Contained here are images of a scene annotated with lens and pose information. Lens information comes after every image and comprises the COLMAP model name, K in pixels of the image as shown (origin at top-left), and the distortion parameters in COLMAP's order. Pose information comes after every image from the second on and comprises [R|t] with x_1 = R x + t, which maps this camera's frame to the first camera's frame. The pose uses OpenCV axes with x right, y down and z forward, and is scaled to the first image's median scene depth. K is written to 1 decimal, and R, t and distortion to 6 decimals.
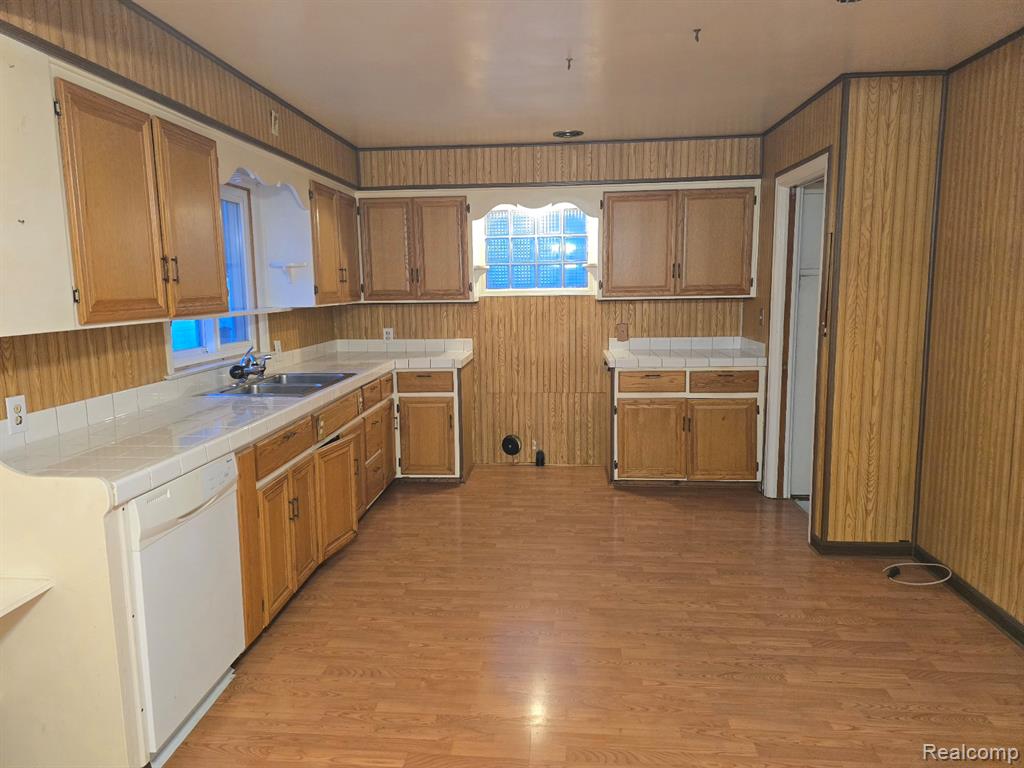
lens RADIAL K [[687.3, 0, 507.2], [0, 687.3, 378.6], [0, 0, 1]] dist [0.060253, -0.046023]
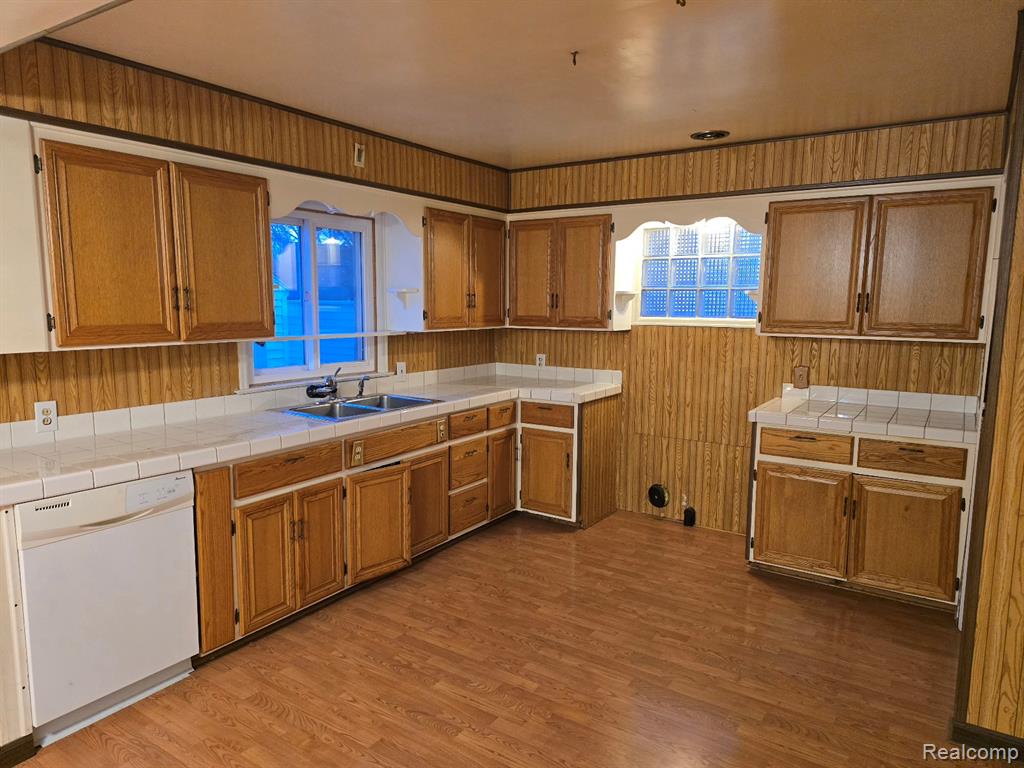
lens RADIAL K [[687.3, 0, 503.2], [0, 687.3, 391.8], [0, 0, 1]] dist [0.060253, -0.046023]
pose [[0.872617, 0.087536, -0.480496, 0.287134], [-0.087528, 0.995908, 0.022476, -0.043912], [0.480497, 0.022443, 0.876709, 0.154646]]
